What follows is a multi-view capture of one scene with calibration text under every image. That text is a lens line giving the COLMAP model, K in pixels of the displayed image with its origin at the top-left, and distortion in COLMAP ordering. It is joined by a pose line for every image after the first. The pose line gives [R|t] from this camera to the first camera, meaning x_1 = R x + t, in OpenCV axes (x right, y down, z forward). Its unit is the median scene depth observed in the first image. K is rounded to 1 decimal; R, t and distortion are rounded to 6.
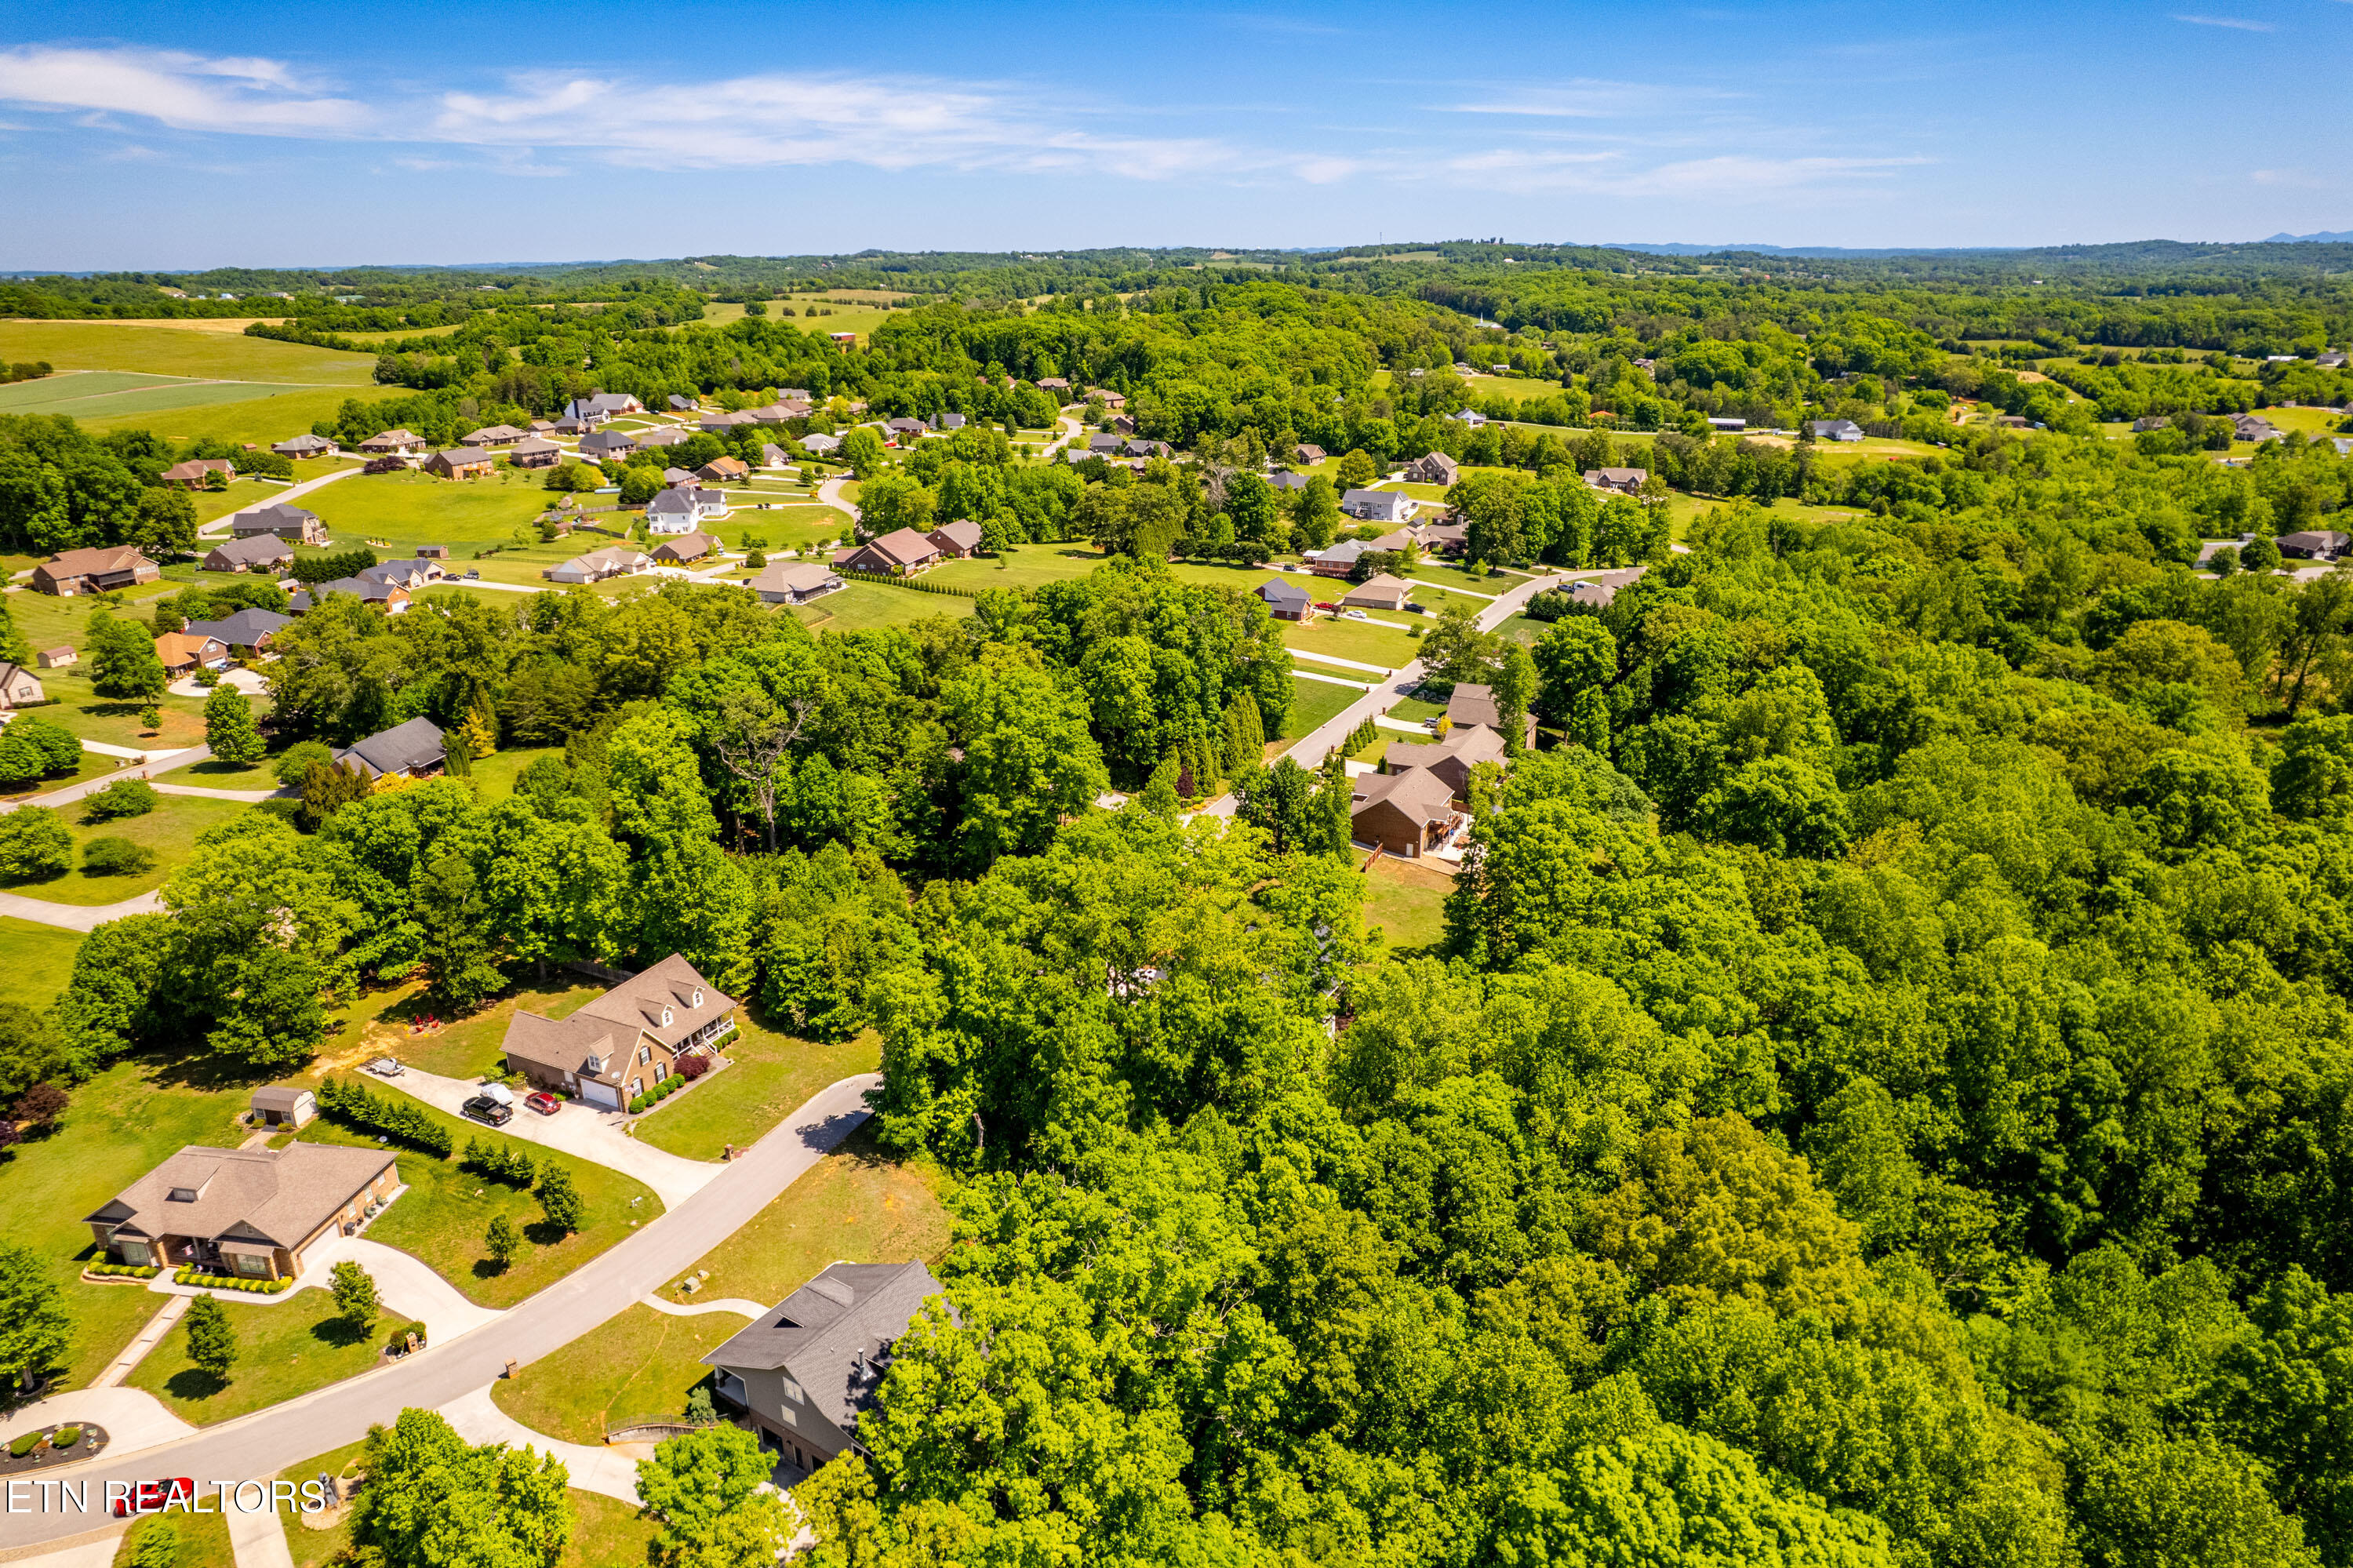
lens RADIAL K [[1511.8, 0, 1176.5], [0, 1511.8, 784.0], [0, 0, 1]] dist [-0.075630, 0.065908]
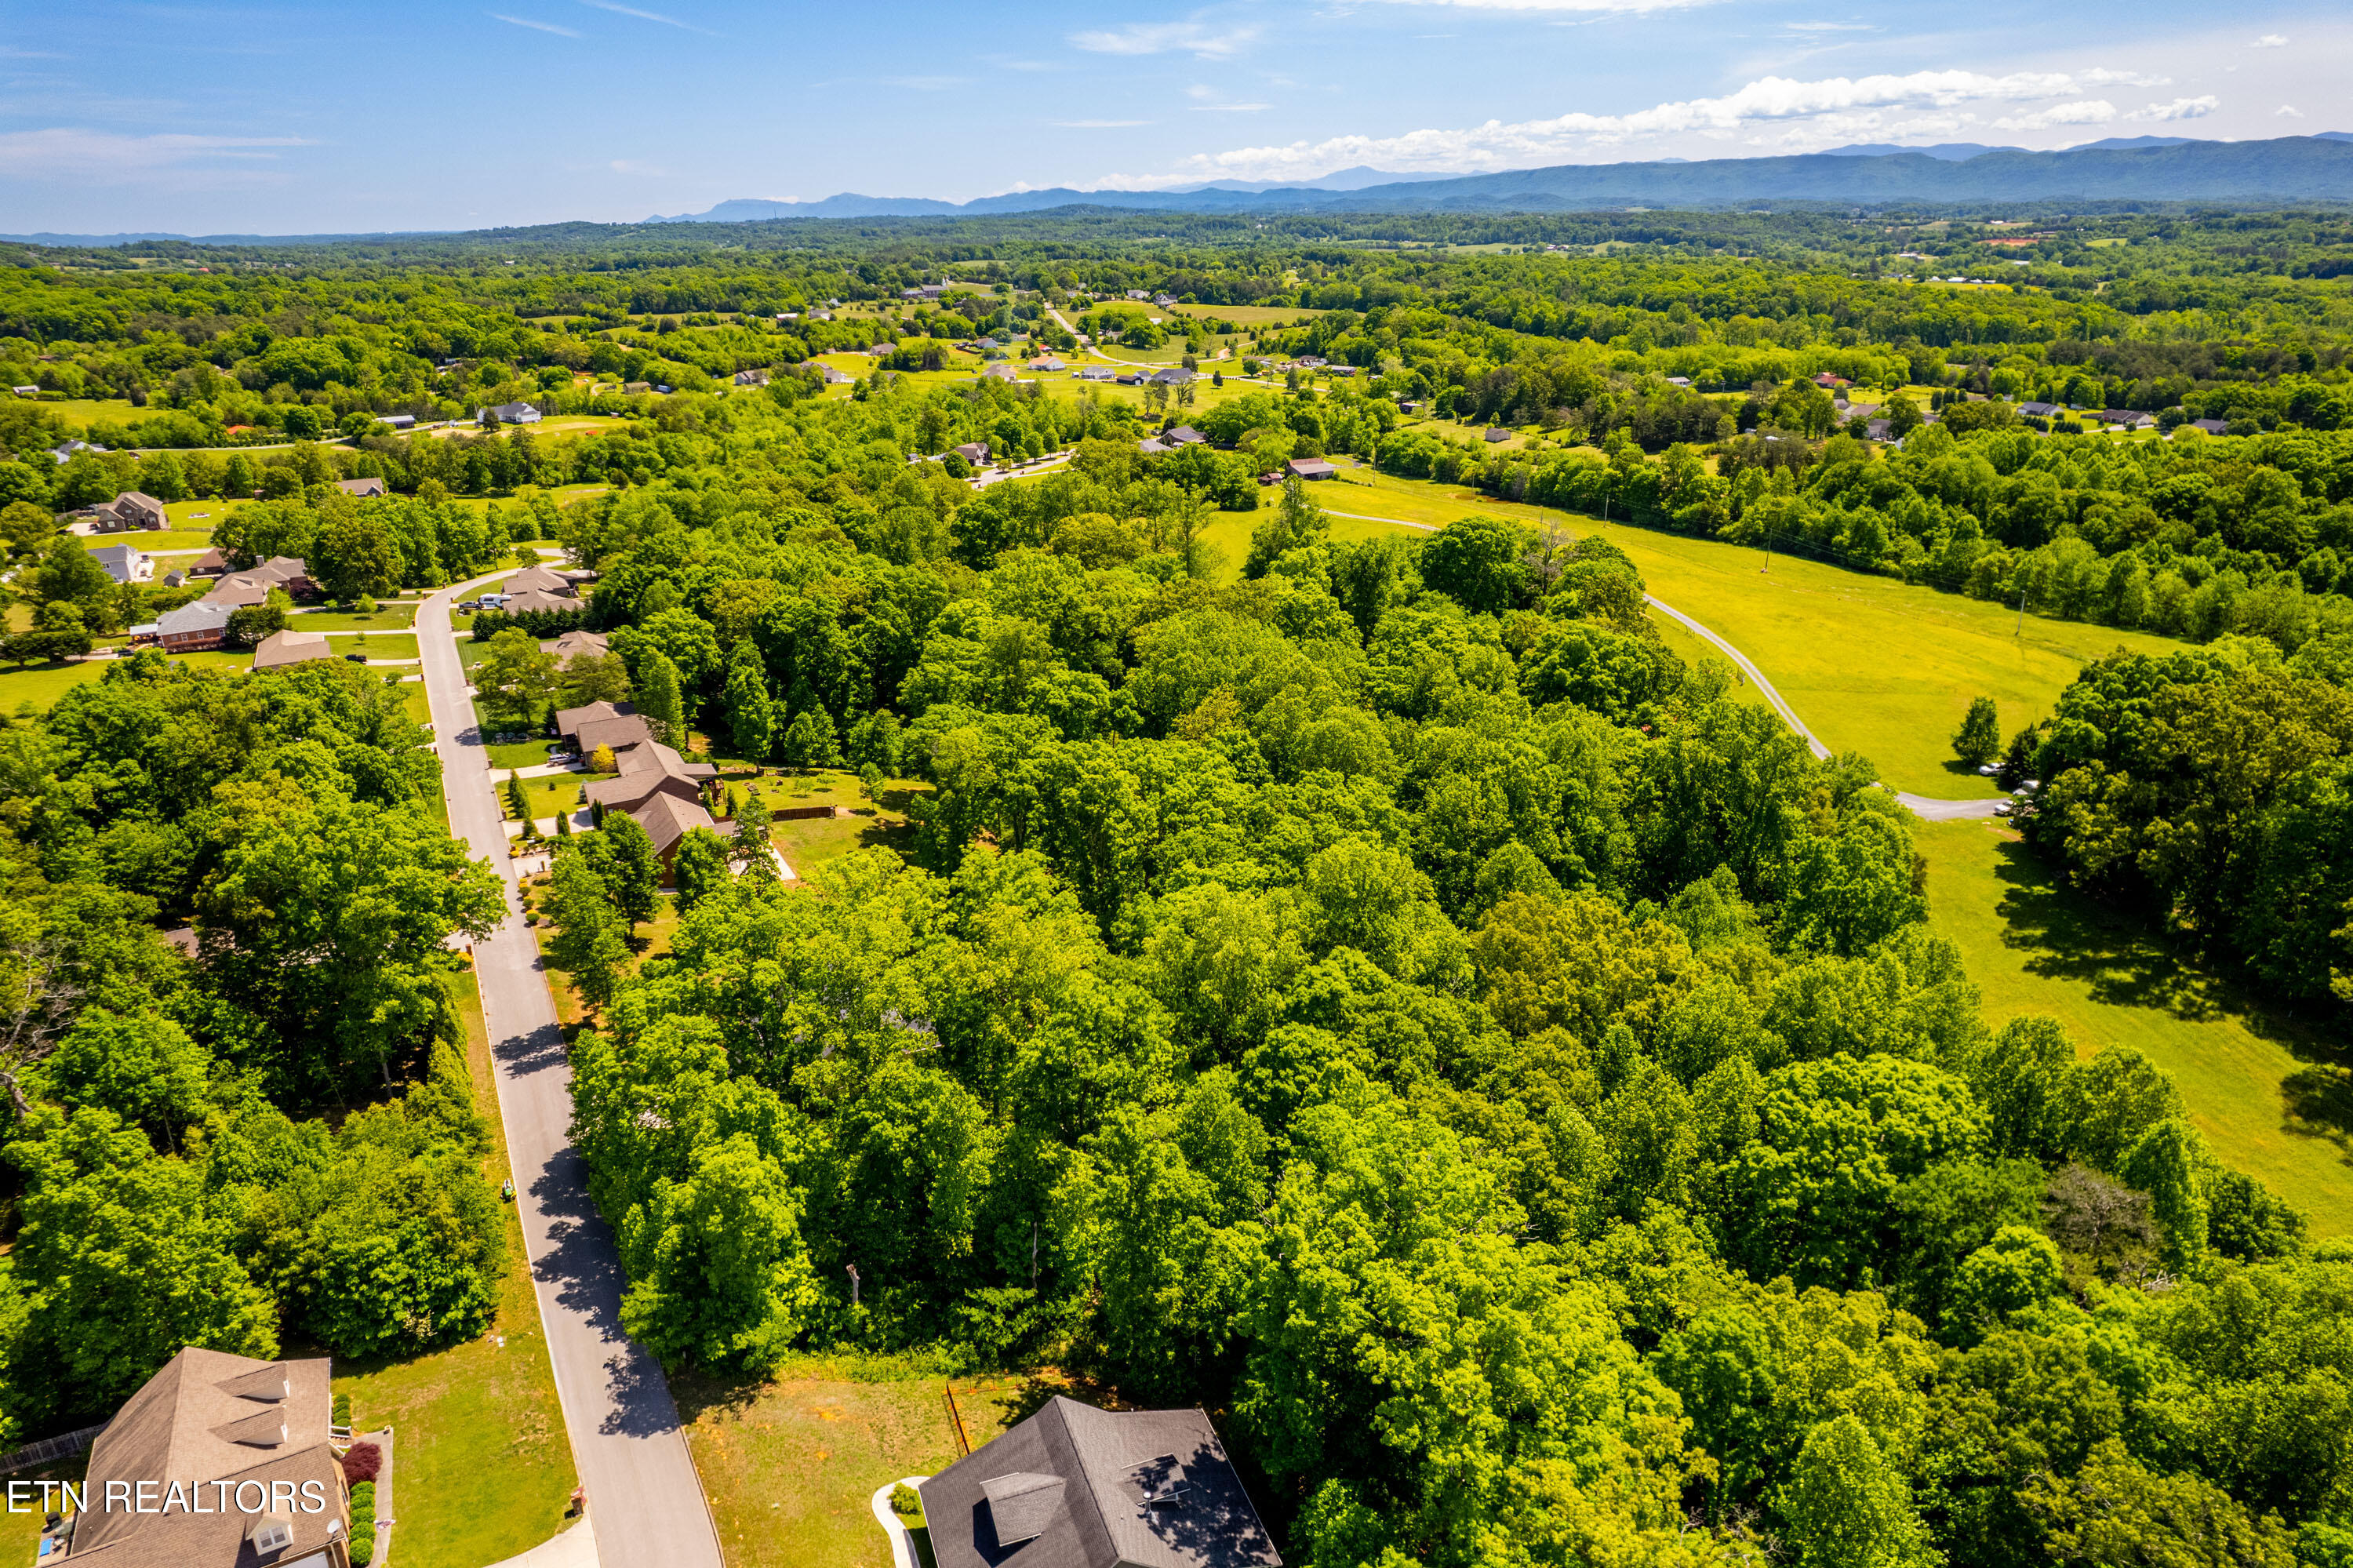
lens RADIAL K [[1511.8, 0, 1176.5], [0, 1511.8, 784.0], [0, 0, 1]] dist [-0.075630, 0.065908]
pose [[0.598215, -0.286706, 0.748291, -0.184958], [0.279951, 0.949739, 0.140086, -0.031983], [-0.750844, 0.125683, 0.648411, 0.096276]]
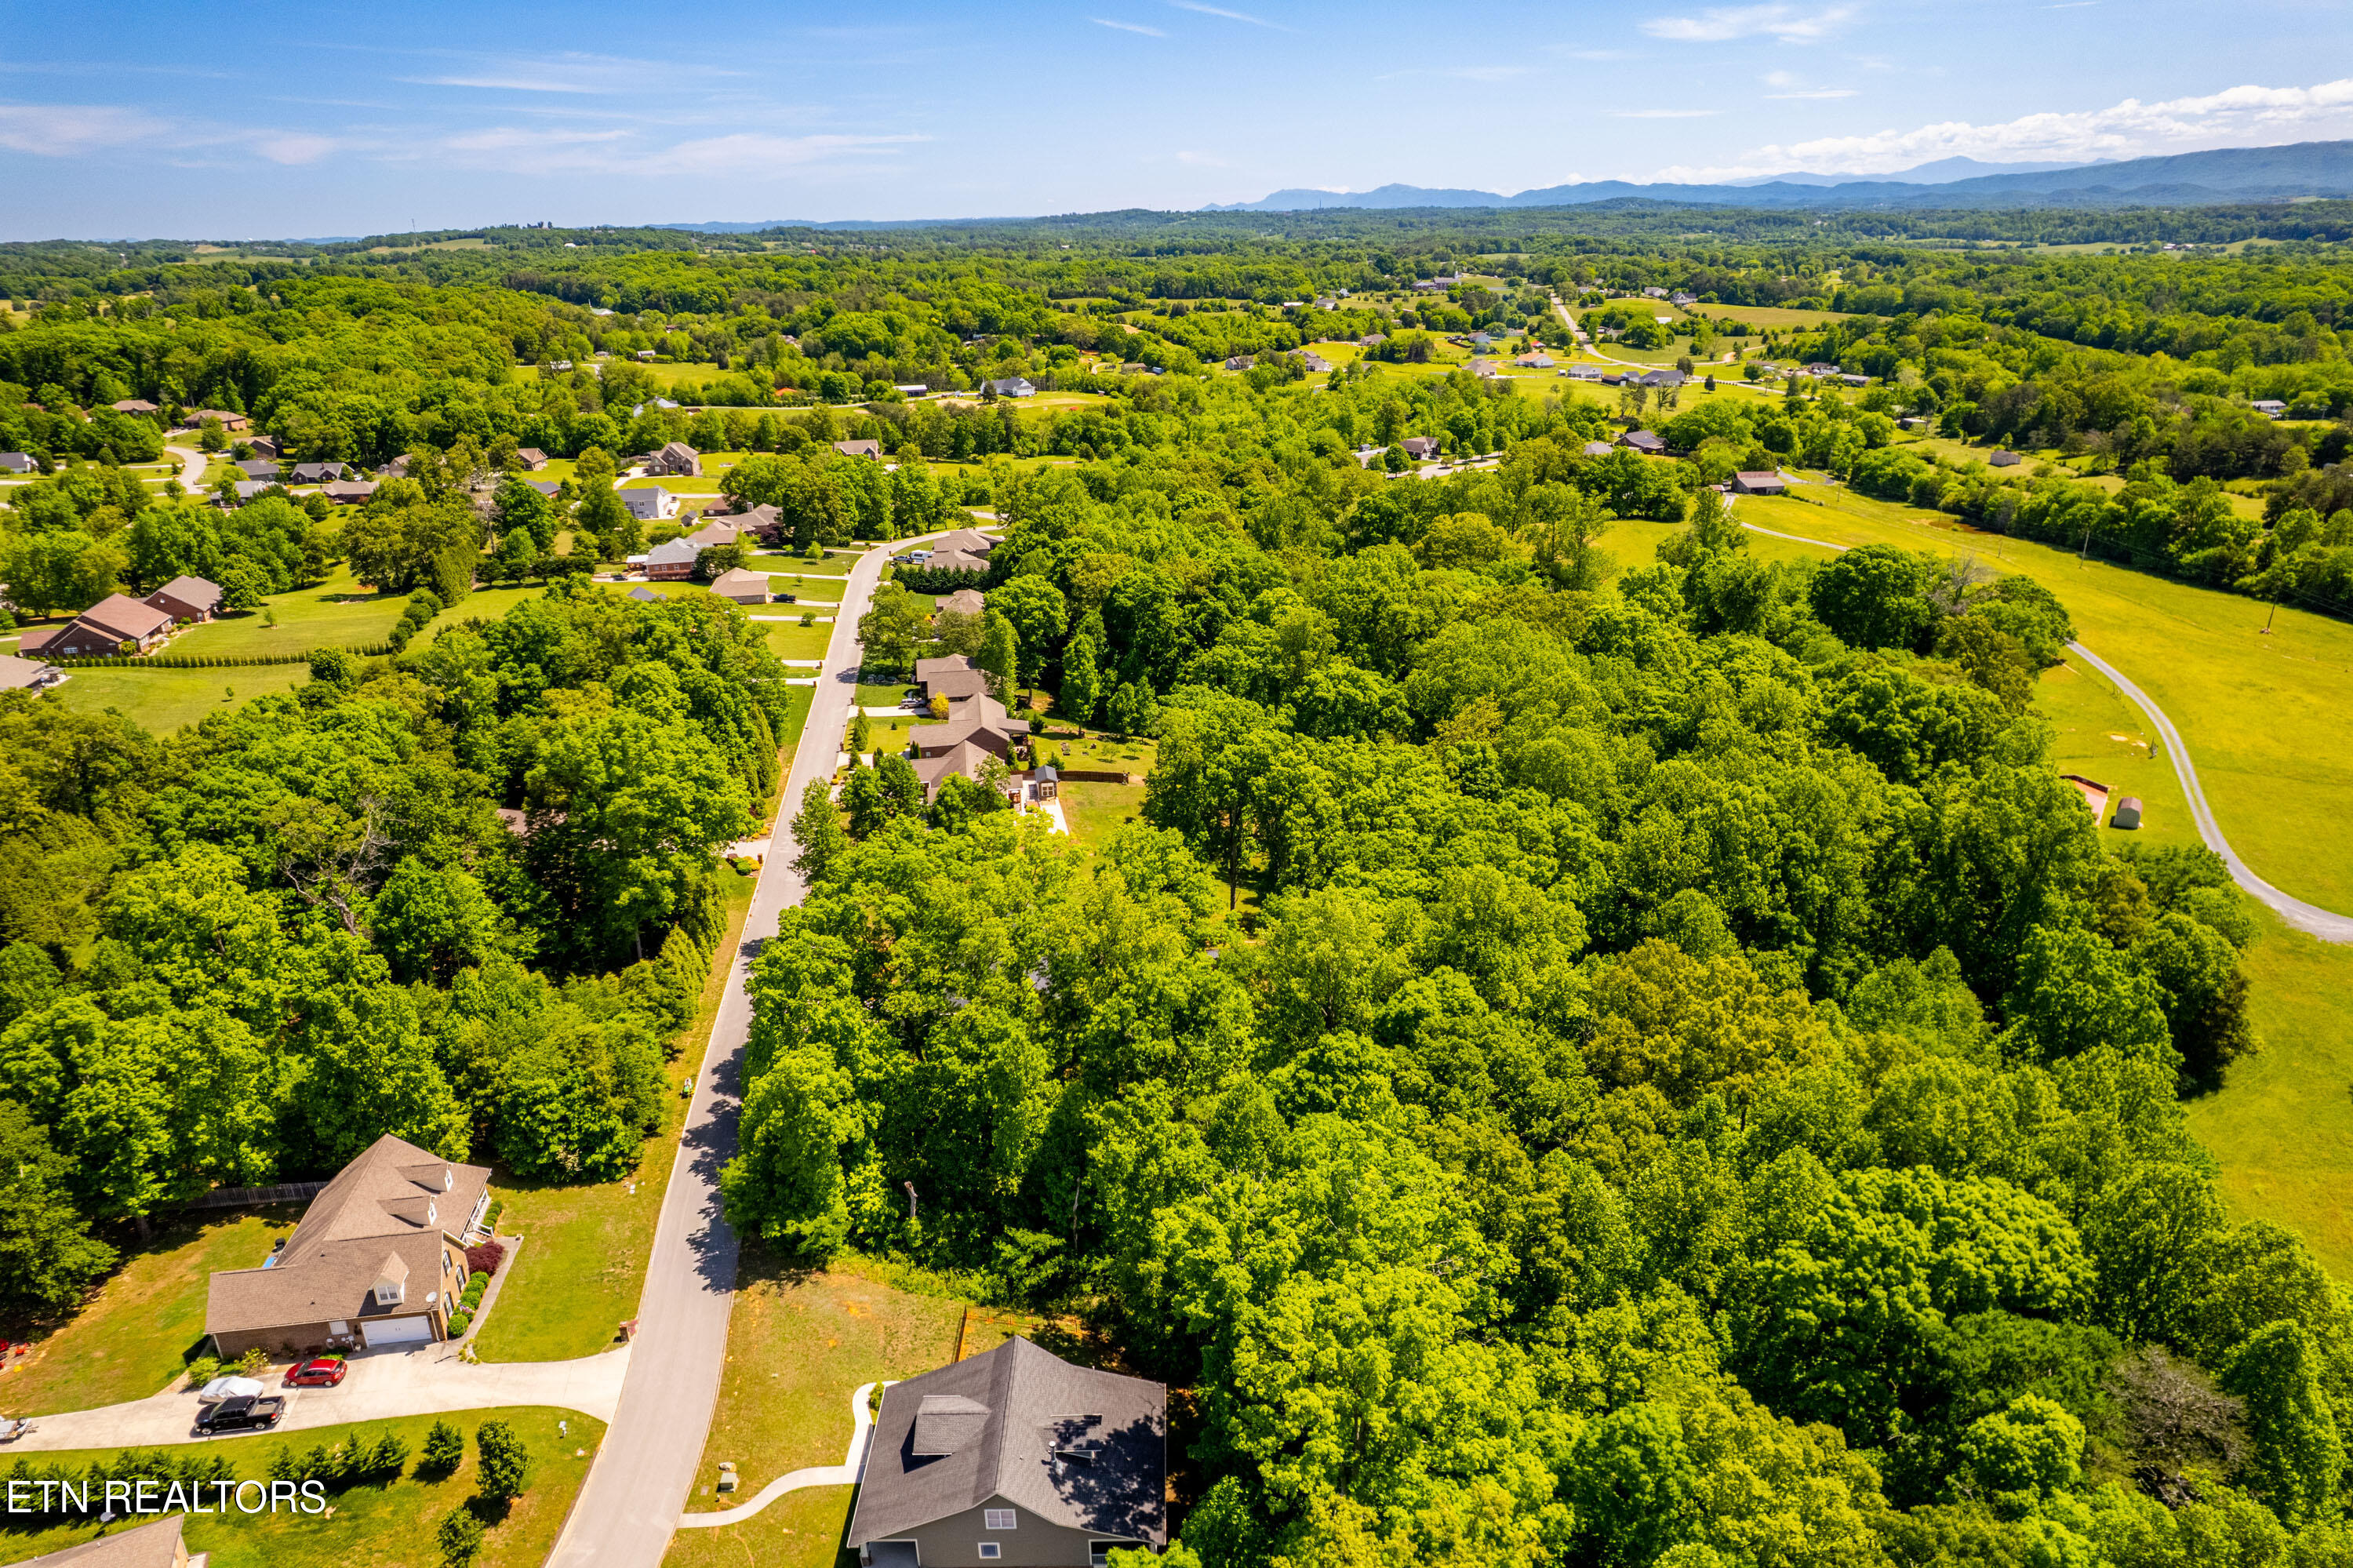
lens RADIAL K [[1511.8, 0, 1176.5], [0, 1511.8, 784.0], [0, 0, 1]] dist [-0.075630, 0.065908]
pose [[0.830847, -0.204287, 0.517649, -0.135789], [0.197812, 0.977850, 0.068407, -0.014325], [-0.520157, 0.045561, 0.852854, 0.044694]]
